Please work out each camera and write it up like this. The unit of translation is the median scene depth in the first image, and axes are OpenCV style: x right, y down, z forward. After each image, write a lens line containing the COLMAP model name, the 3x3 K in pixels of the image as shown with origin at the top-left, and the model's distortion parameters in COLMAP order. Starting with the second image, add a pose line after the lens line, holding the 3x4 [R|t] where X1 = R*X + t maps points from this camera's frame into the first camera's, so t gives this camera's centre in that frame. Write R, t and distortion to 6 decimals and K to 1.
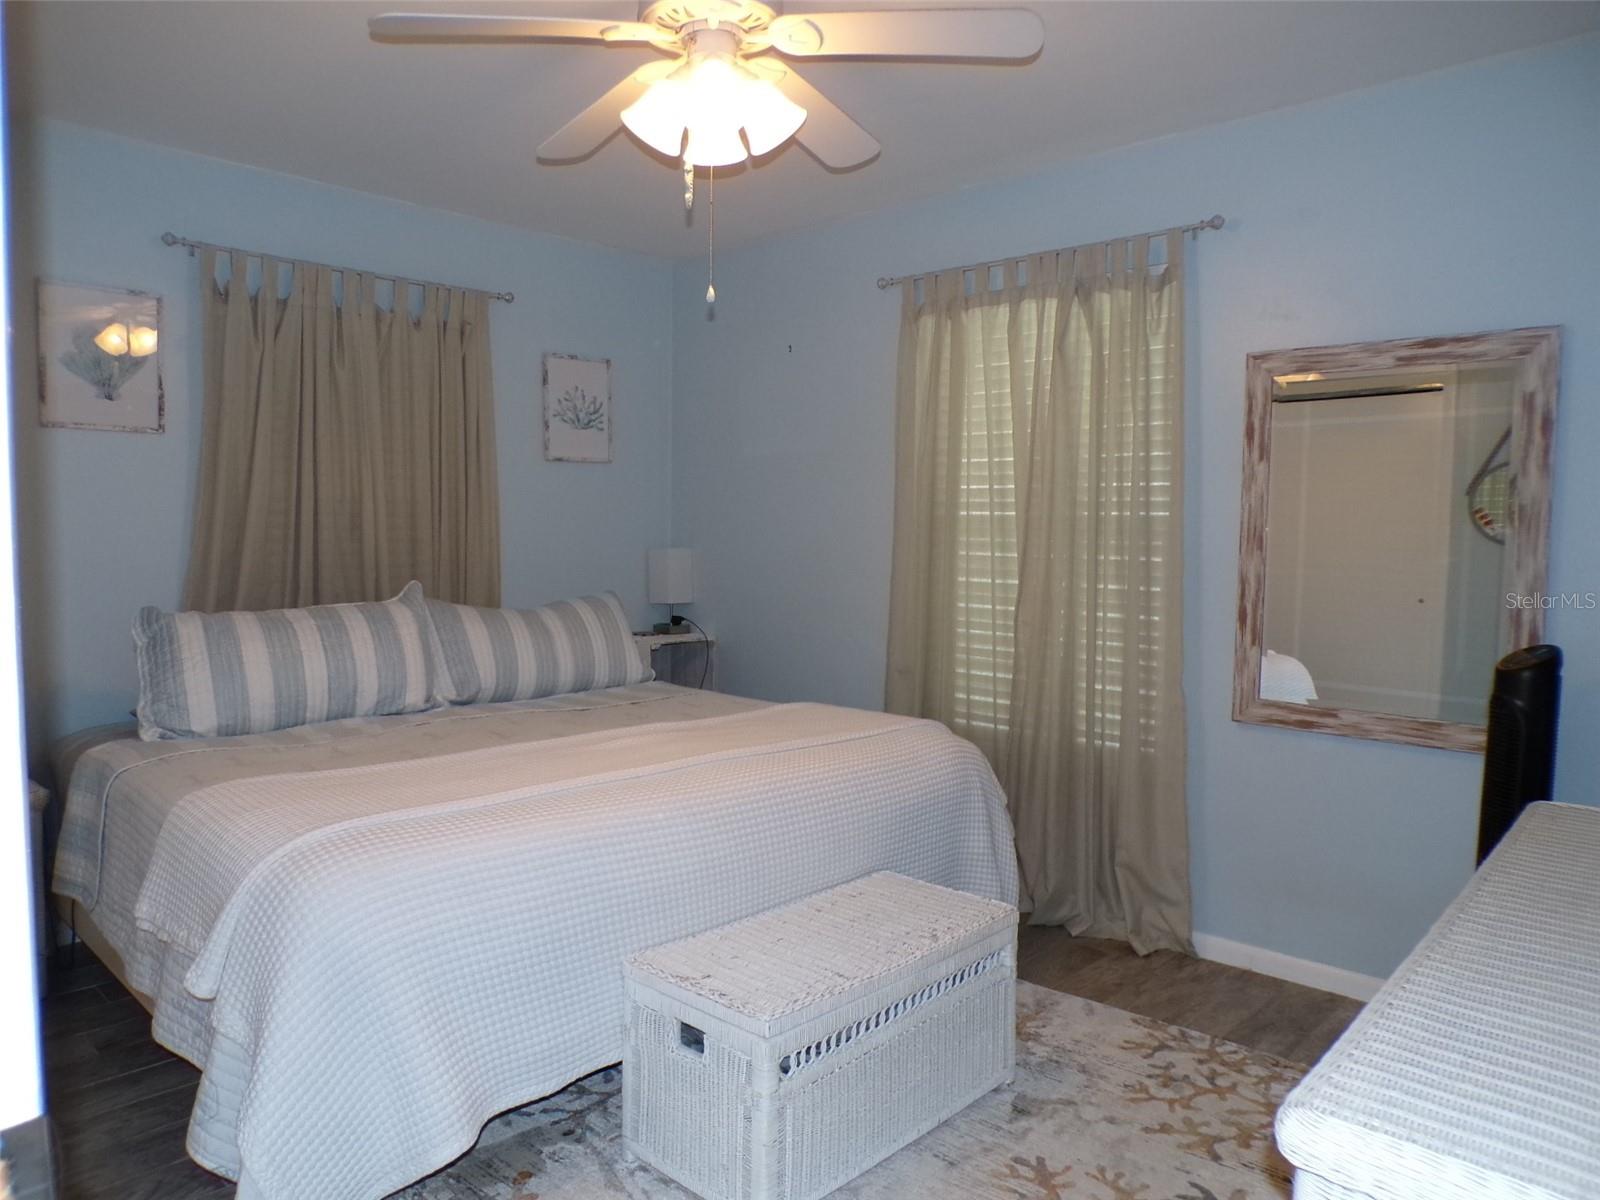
lens RADIAL K [[1087.1, 0, 800.0], [0, 1087.1, 600.0], [0, 0, 1]] dist [-0.048289, 0.025629]
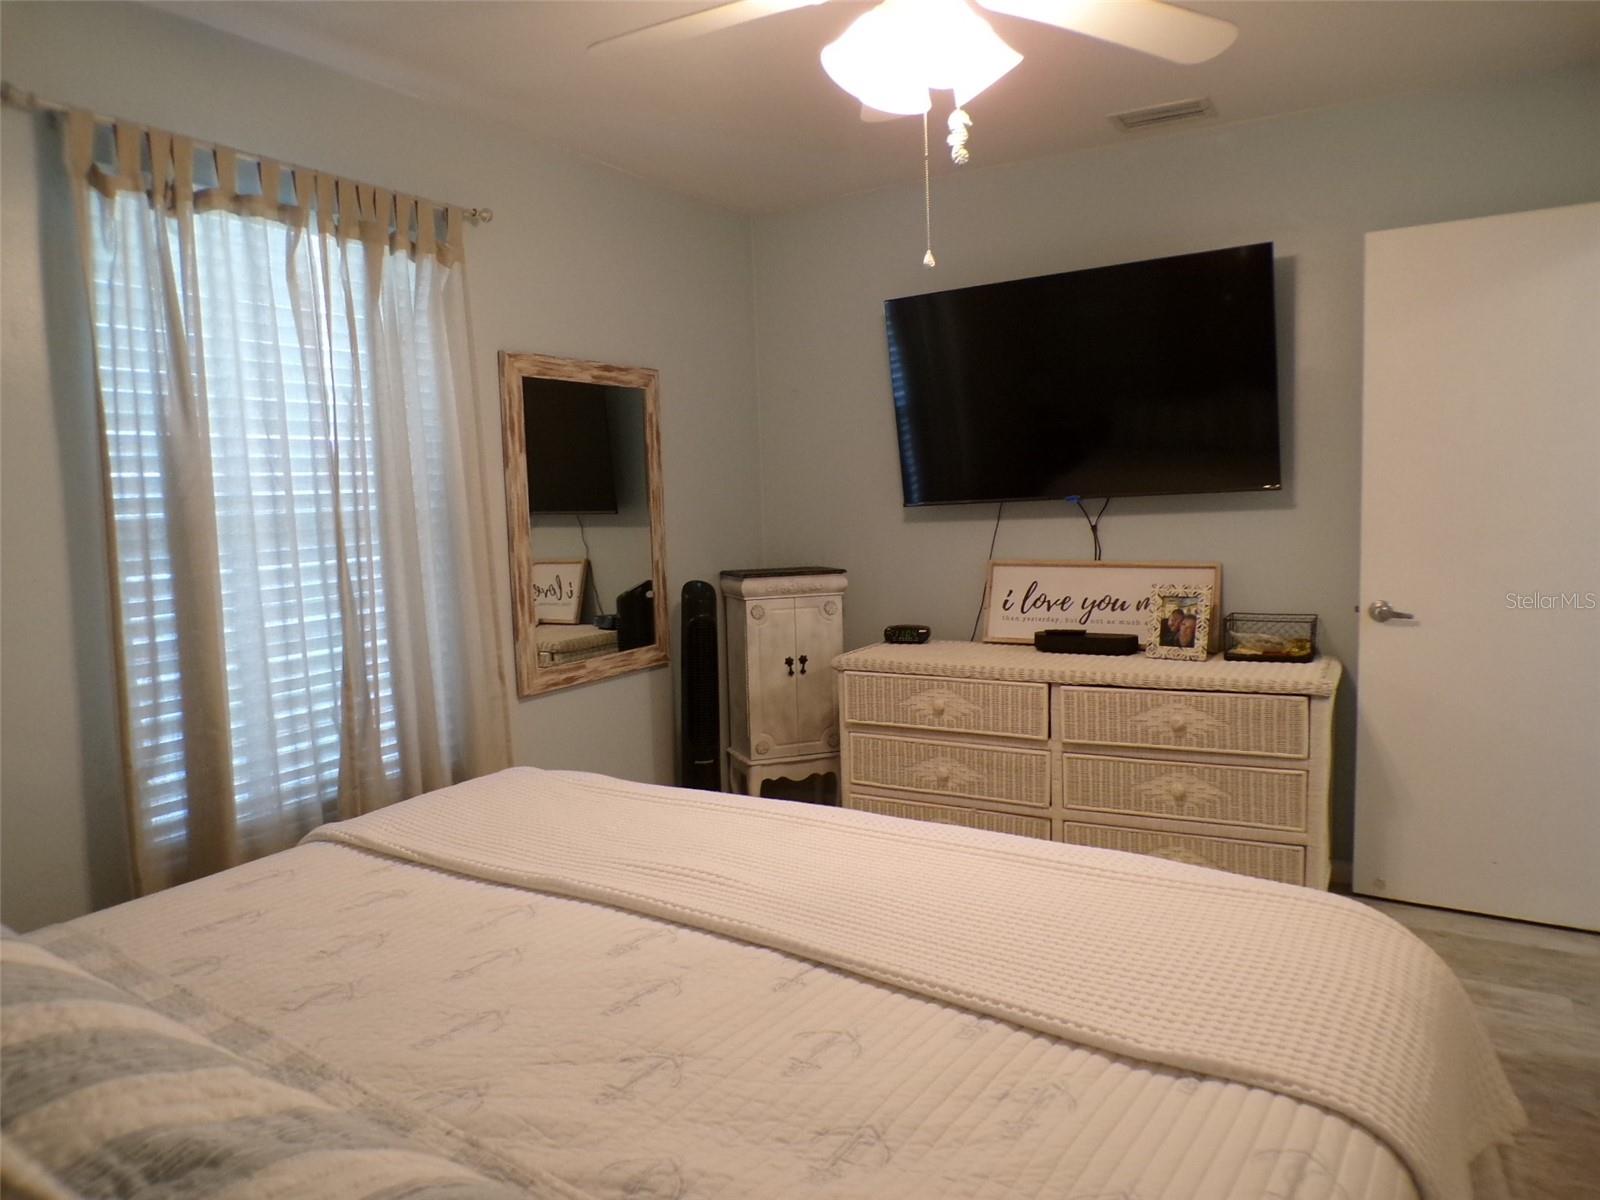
lens RADIAL K [[1087.1, 0, 800.0], [0, 1087.1, 600.0], [0, 0, 1]] dist [-0.048289, 0.025629]
pose [[-0.215135, -0.102248, 0.971217, -0.706065], [0.099114, 0.987083, 0.125873, -0.092281], [-0.971542, 0.123341, -0.202222, 0.966759]]
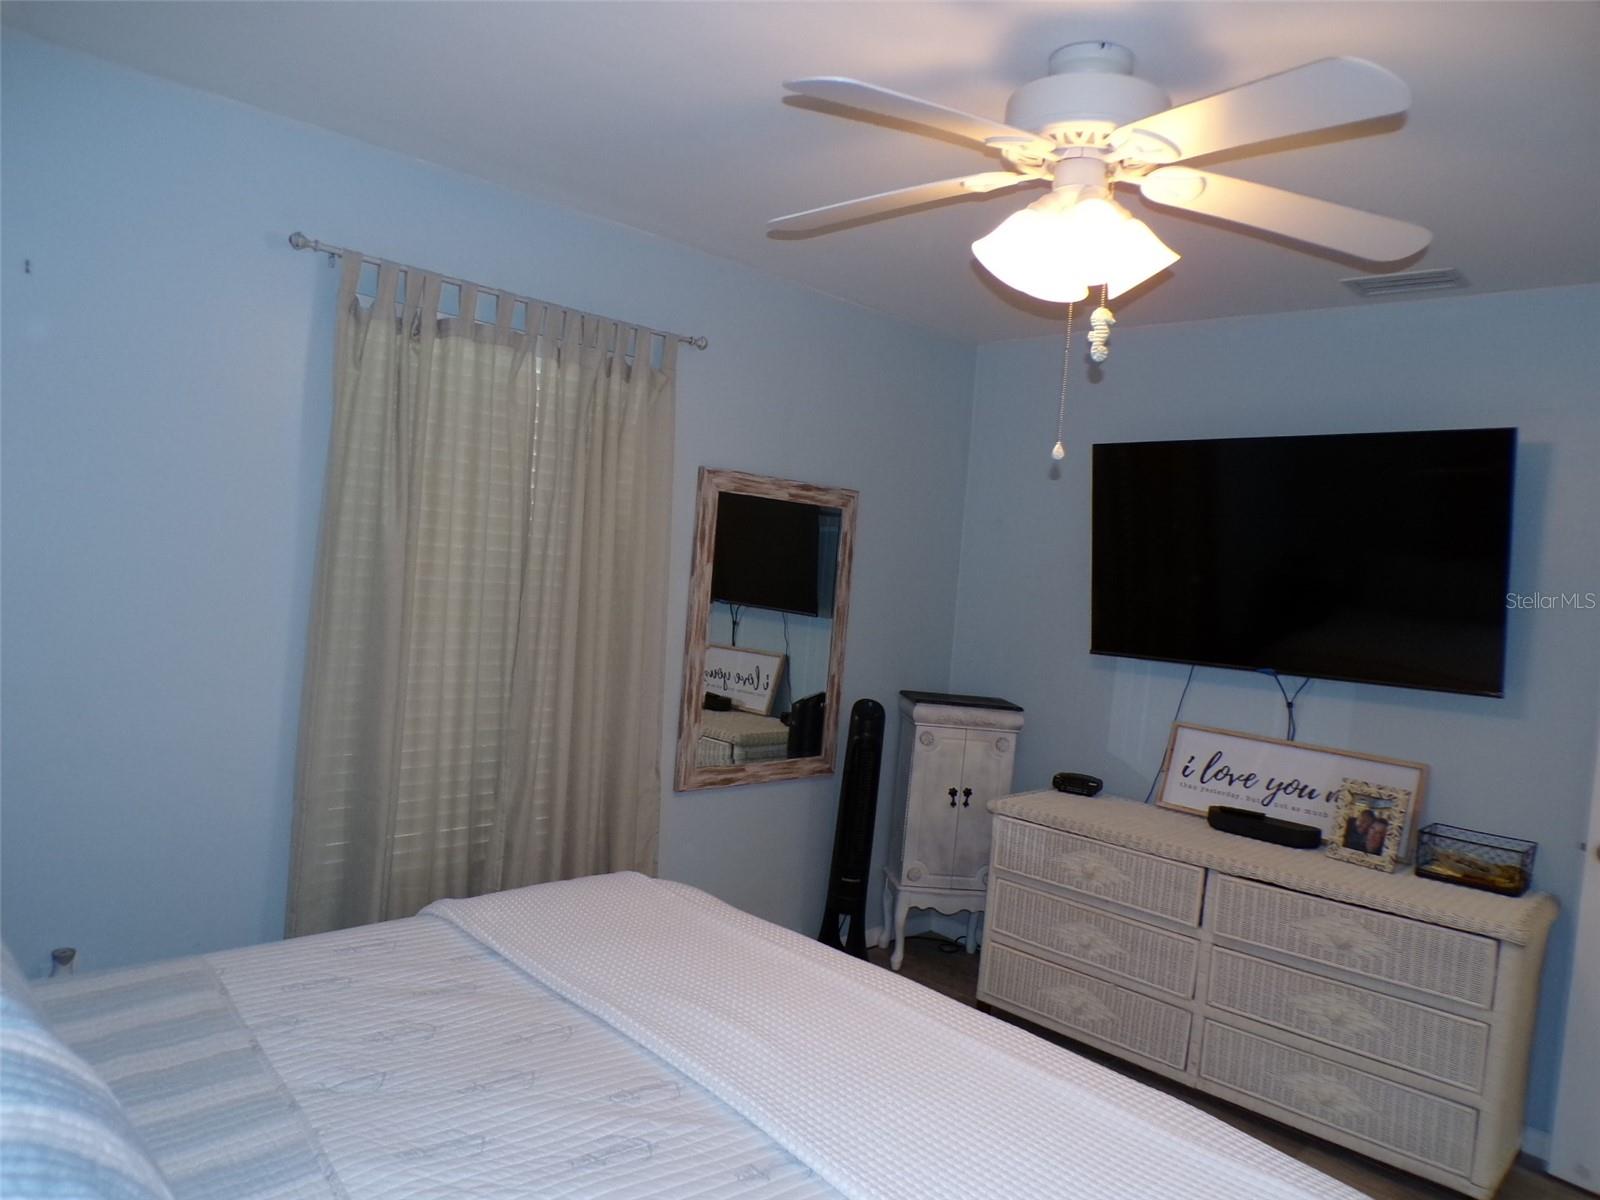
lens RADIAL K [[1087.1, 0, 800.0], [0, 1087.1, 600.0], [0, 0, 1]] dist [-0.048289, 0.025629]
pose [[0.031909, -0.046544, 0.998406, -0.726508], [-0.012576, 0.998817, 0.046965, -0.144695], [-0.999412, -0.014054, 0.031286, 0.866154]]
